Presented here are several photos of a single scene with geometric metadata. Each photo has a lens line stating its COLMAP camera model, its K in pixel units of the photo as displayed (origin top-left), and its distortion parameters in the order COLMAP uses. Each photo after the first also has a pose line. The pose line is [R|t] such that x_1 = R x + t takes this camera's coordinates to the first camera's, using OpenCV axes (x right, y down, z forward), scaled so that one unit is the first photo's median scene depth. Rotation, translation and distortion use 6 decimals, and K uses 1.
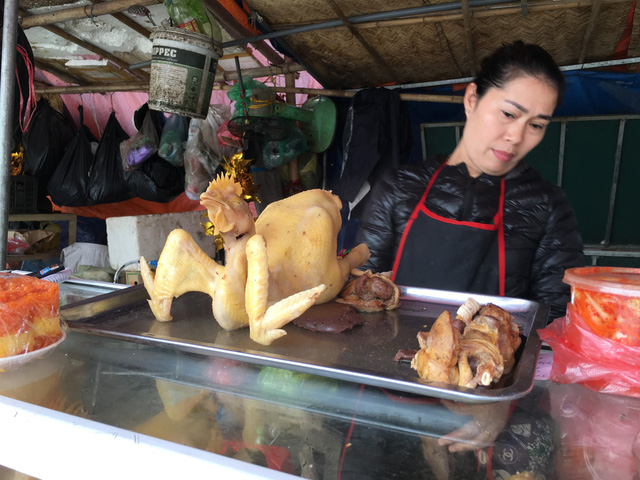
lens RADIAL K [[673.2, 0, 320.0], [0, 673.2, 240.0], [0, 0, 1]] dist [-0.002829, -0.002131]
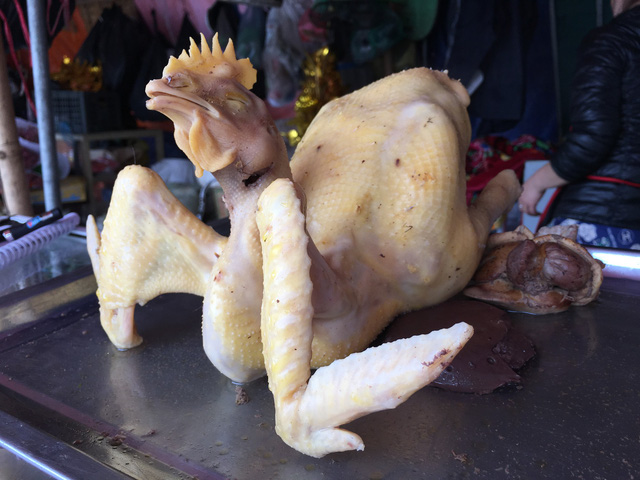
lens RADIAL K [[673.2, 0, 320.0], [0, 673.2, 240.0], [0, 0, 1]] dist [-0.002829, -0.002131]
pose [[0.988103, -0.027591, -0.151297, -0.007833], [0.048696, 0.989288, 0.137617, -0.022167], [0.145880, -0.143347, 0.978862, 0.512865]]
